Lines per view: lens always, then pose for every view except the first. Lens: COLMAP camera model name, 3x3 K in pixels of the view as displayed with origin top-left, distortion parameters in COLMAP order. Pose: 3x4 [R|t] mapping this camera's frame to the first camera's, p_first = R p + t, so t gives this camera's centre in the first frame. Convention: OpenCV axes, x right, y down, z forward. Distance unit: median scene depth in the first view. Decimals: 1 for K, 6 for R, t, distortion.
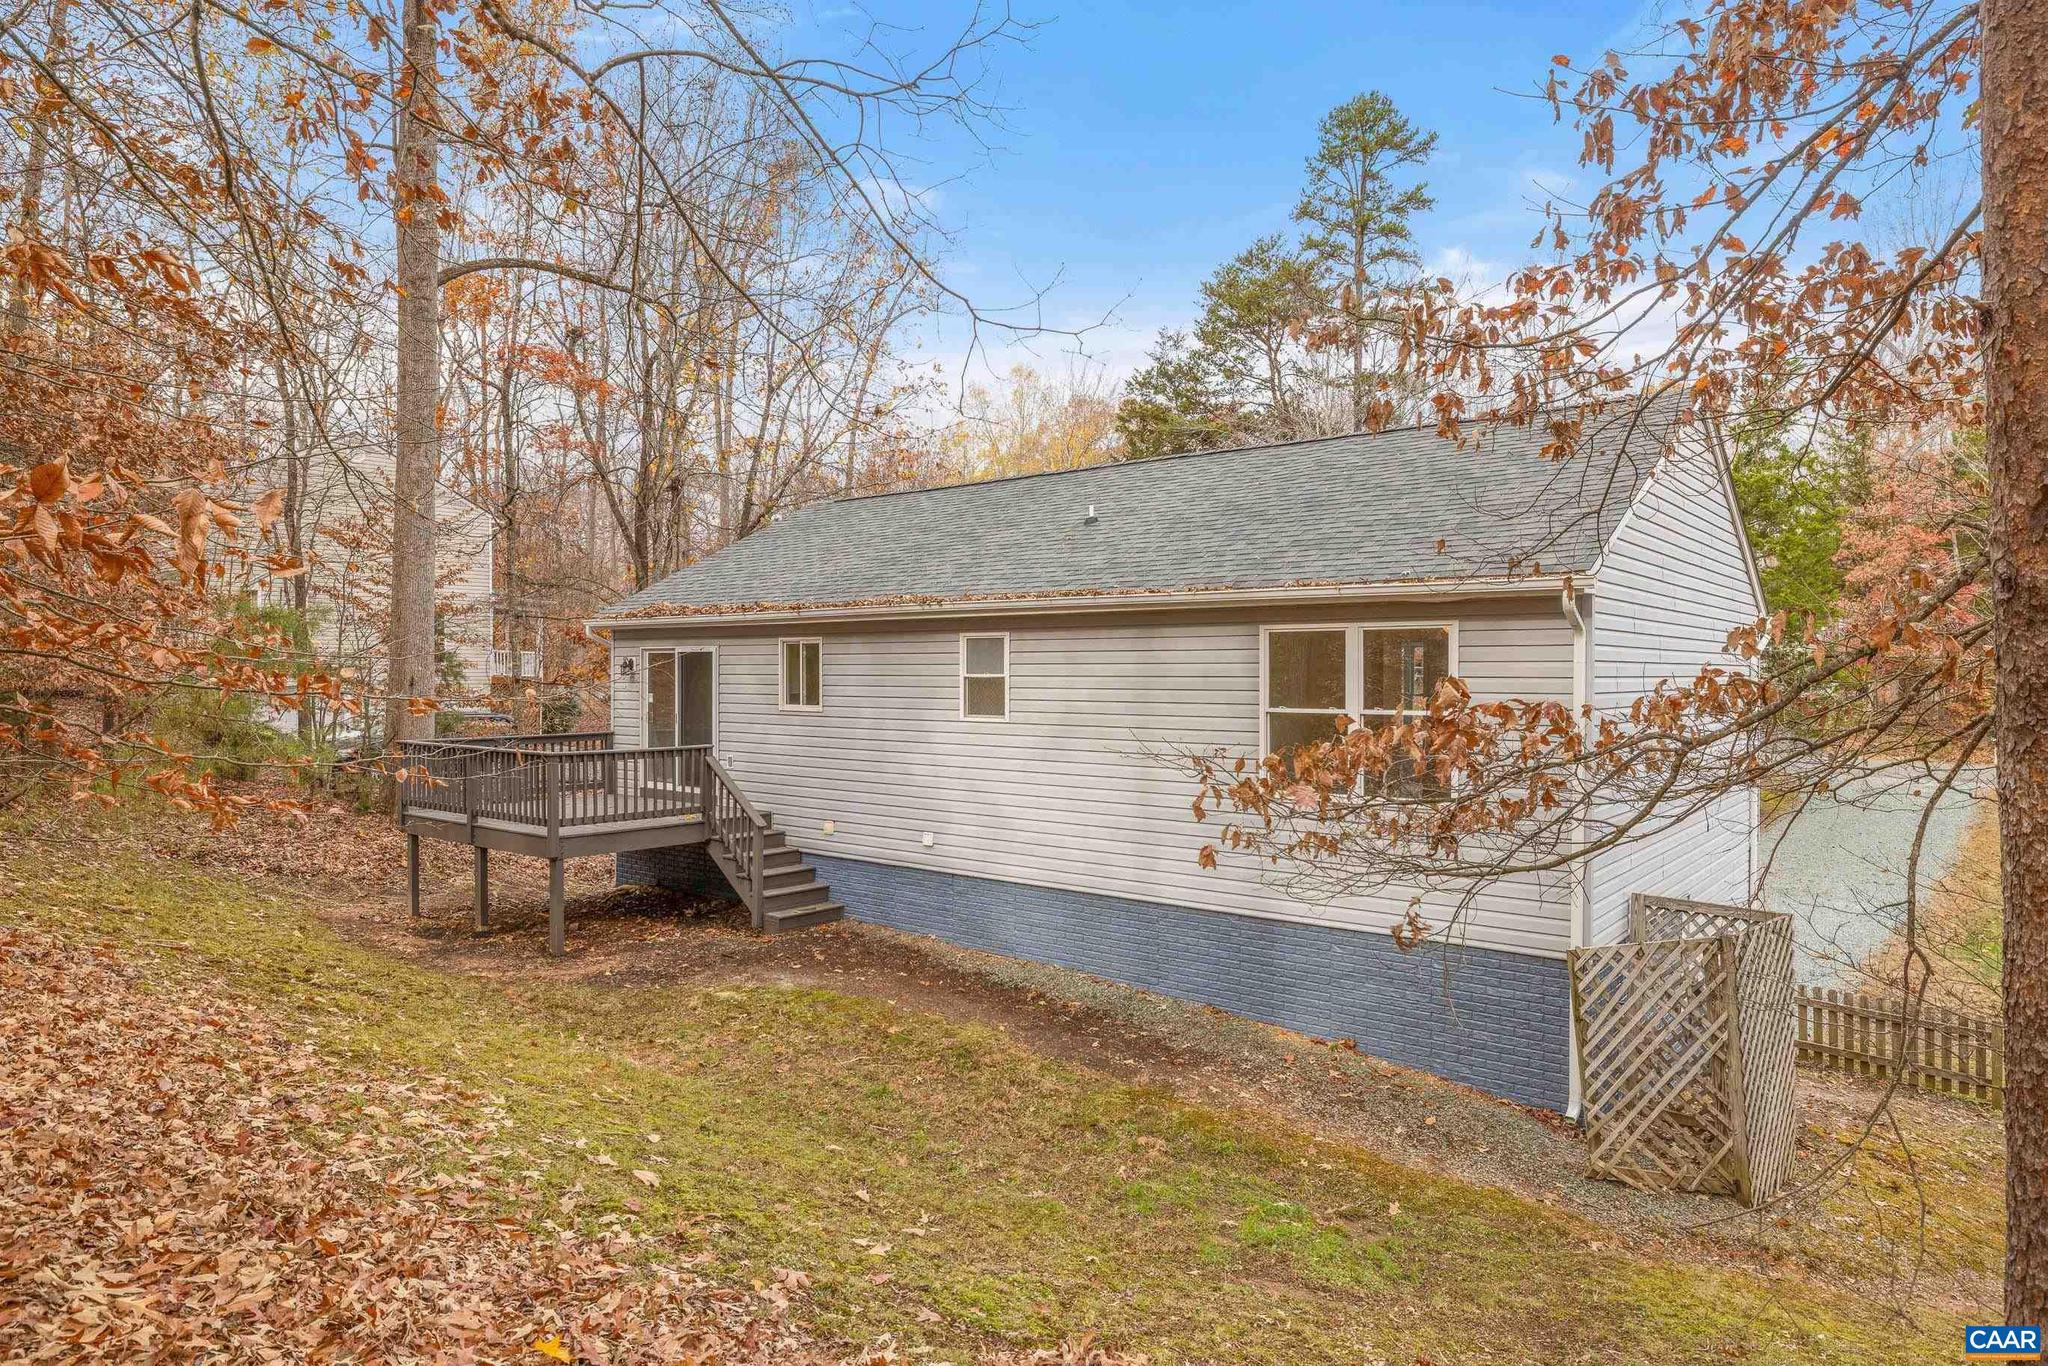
lens RADIAL K [[1227.5, 0, 1024.2], [0, 1227.5, 680.5], [0, 0, 1]] dist [-0.002649, 0.000302]
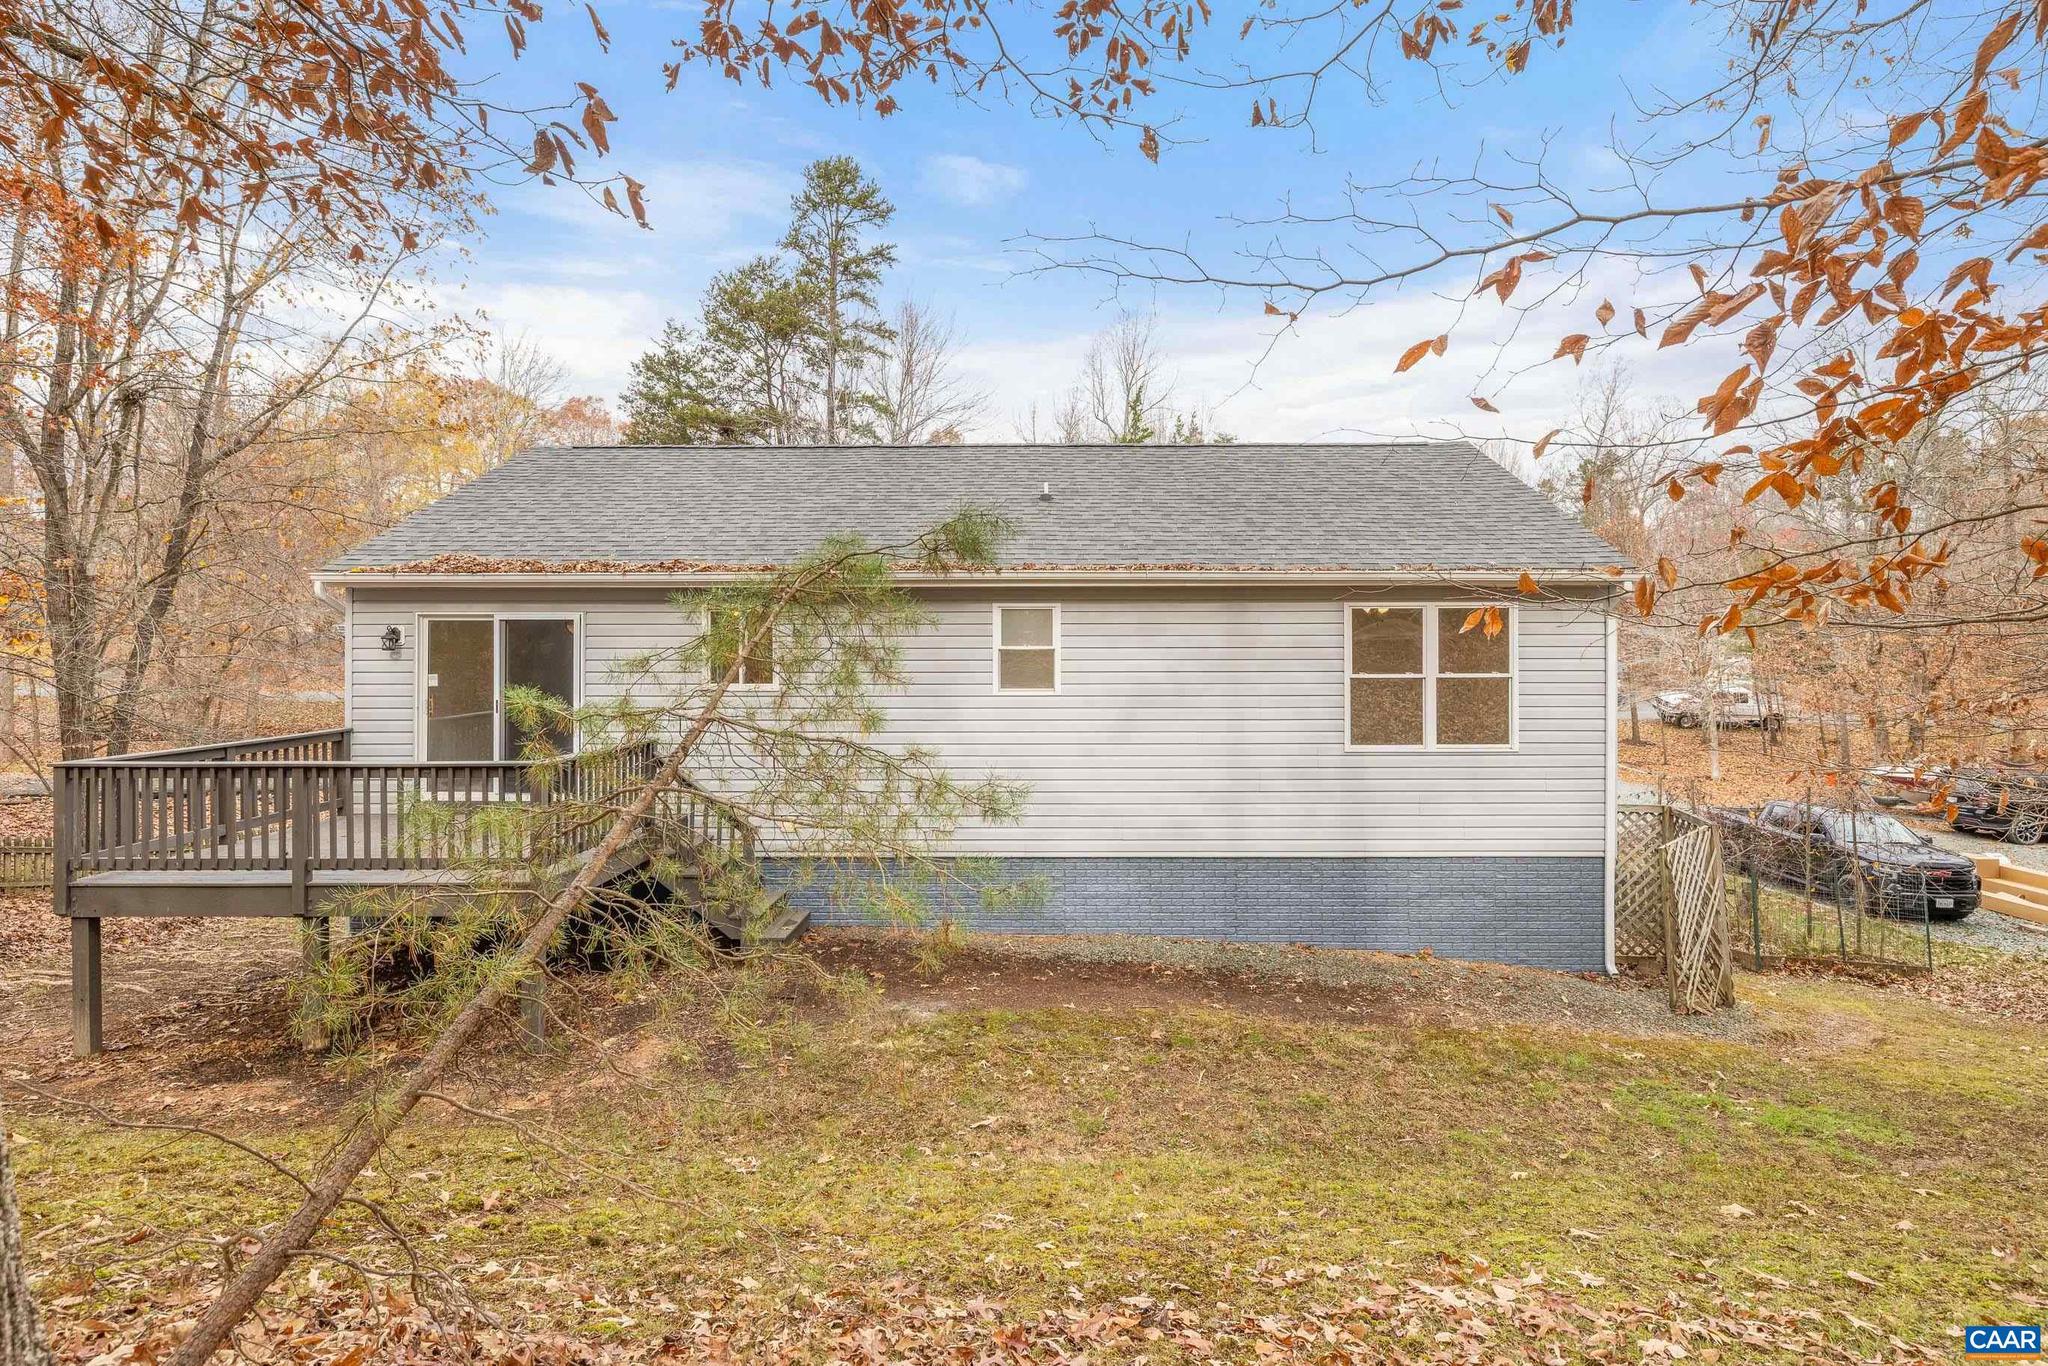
lens RADIAL K [[998.6, 0, 1026.8], [0, 998.6, 643.3], [0, 0, 1]] dist [-0.000937, -0.001051]
pose [[0.781338, -0.002896, 0.624101, -0.530802], [0.007084, 0.999966, -0.004228, -0.004051], [-0.624068, 0.007725, 0.781332, 0.390419]]
